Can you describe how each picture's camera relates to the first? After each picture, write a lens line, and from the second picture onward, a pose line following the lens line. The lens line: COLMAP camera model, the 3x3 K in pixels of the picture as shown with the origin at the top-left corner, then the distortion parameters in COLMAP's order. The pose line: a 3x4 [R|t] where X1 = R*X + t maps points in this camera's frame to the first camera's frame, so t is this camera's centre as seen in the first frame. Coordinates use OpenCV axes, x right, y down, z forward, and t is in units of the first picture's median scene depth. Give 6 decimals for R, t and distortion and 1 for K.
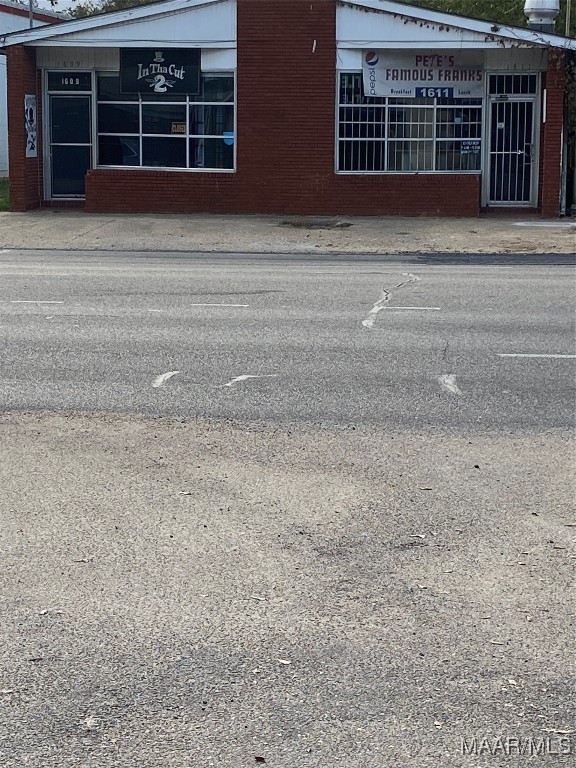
lens RADIAL K [[1792.1, 0, 288.0], [0, 1792.1, 384.0], [0, 0, 1]] dist [0.110661, 0.037911]
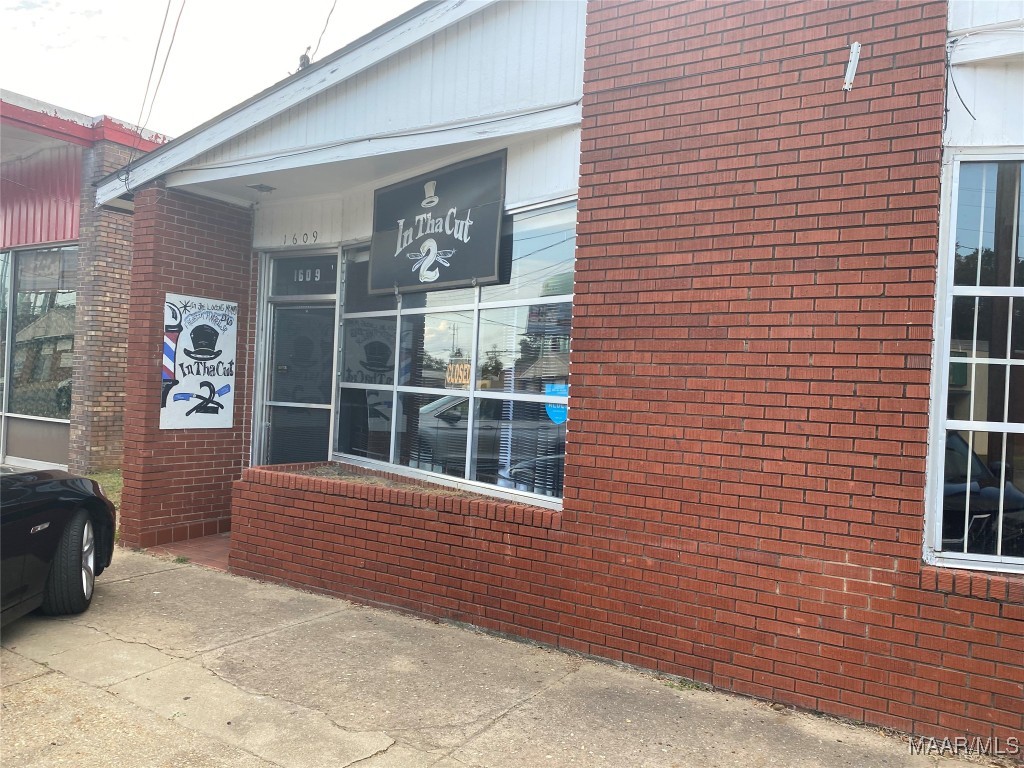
lens RADIAL K [[797.3, 0, 514.0], [0, 797.3, 394.4], [0, 0, 1]] dist [0.000931, -0.000707]
pose [[0.909399, 0.037005, -0.414275, 0.019173], [-0.098573, 0.986833, -0.128235, -0.117757], [0.404075, 0.157454, 0.901072, 0.855826]]
